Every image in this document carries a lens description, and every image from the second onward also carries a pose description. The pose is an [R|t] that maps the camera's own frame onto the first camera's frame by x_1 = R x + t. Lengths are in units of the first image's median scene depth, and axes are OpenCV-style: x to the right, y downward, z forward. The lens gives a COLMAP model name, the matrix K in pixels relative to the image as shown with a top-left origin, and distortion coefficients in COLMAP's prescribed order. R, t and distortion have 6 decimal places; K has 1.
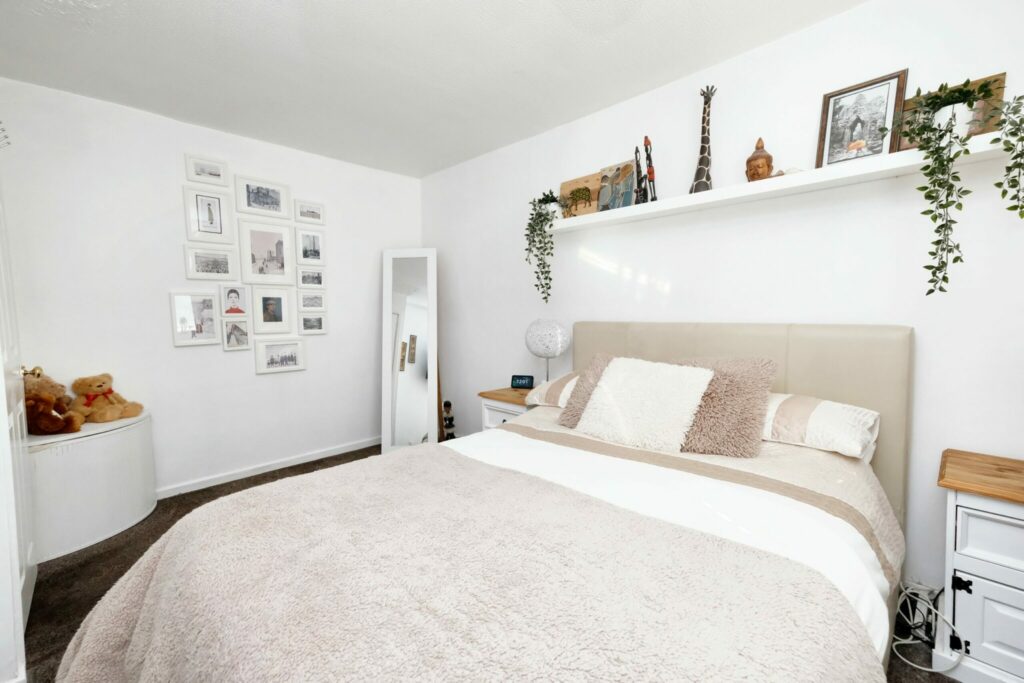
lens RADIAL K [[441.4, 0, 509.3], [0, 441.4, 345.5], [0, 0, 1]] dist [0.027837, 0.010725]
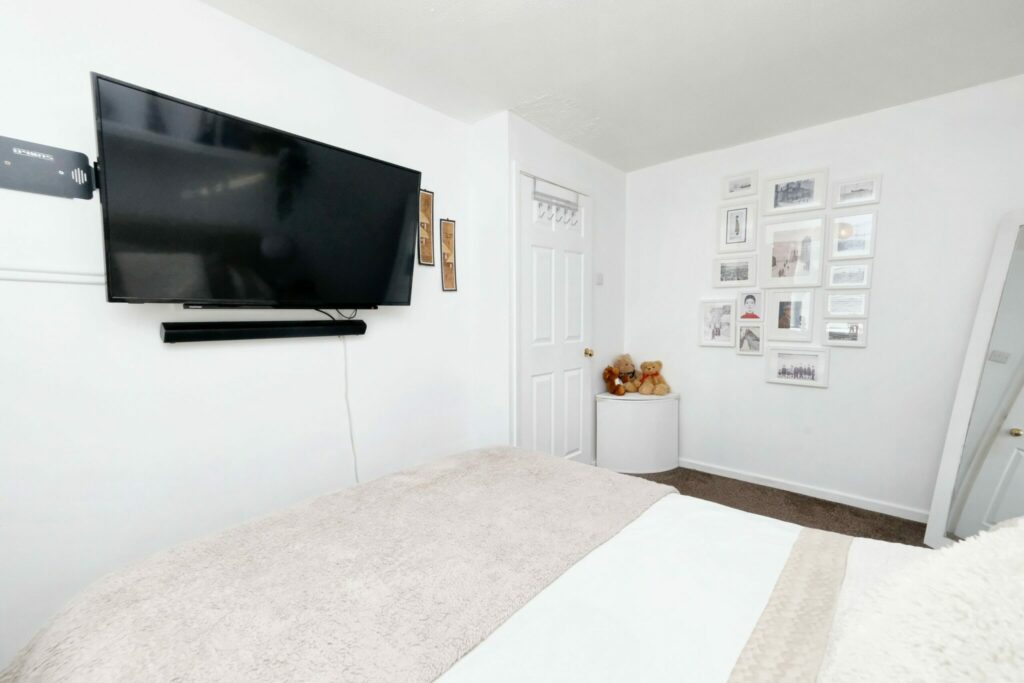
lens RADIAL K [[441.4, 0, 509.3], [0, 441.4, 345.5], [0, 0, 1]] dist [0.027837, 0.010725]
pose [[0.068088, 0.084527, -0.994092, 0.364480], [-0.082244, 0.993489, 0.078843, -0.046841], [0.994284, 0.076390, 0.074596, 0.392356]]
